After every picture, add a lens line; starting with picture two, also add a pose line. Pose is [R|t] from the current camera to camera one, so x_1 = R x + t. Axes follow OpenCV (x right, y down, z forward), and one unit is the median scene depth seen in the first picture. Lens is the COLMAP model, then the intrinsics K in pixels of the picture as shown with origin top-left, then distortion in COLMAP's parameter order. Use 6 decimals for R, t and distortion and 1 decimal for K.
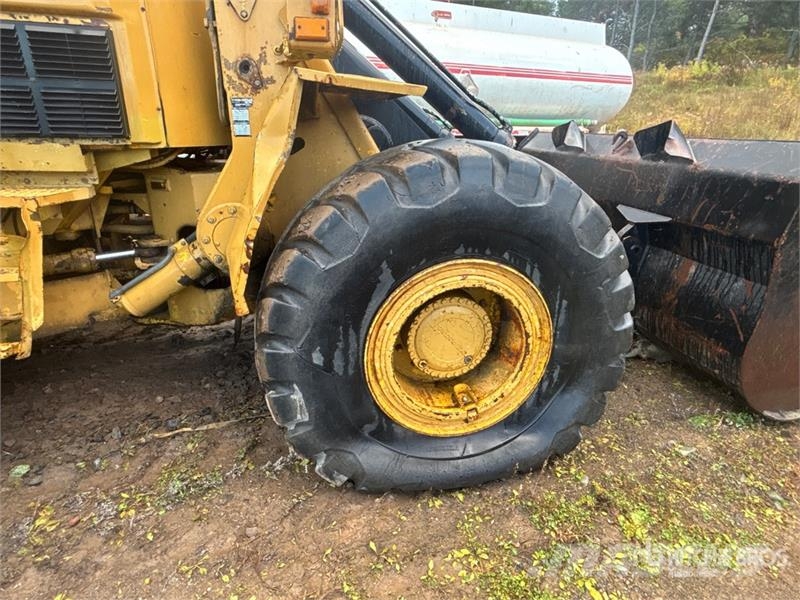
lens RADIAL K [[466.9, 0, 398.1], [0, 466.9, 298.1], [0, 0, 1]] dist [-0.001409, 0.002675]
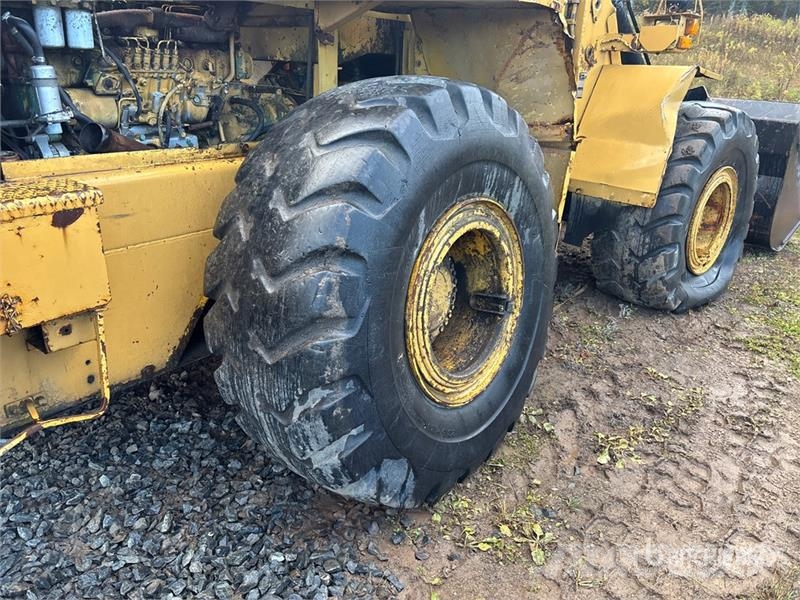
lens RADIAL K [[606.8, 0, 399.9], [0, 606.8, 295.2], [0, 0, 1]] dist [0.041531, -0.054828]
pose [[0.844527, -0.160489, 0.510899, -2.095146], [0.151821, 0.986647, 0.058972, 0.074617], [-0.513542, 0.027761, 0.857616, -0.376787]]
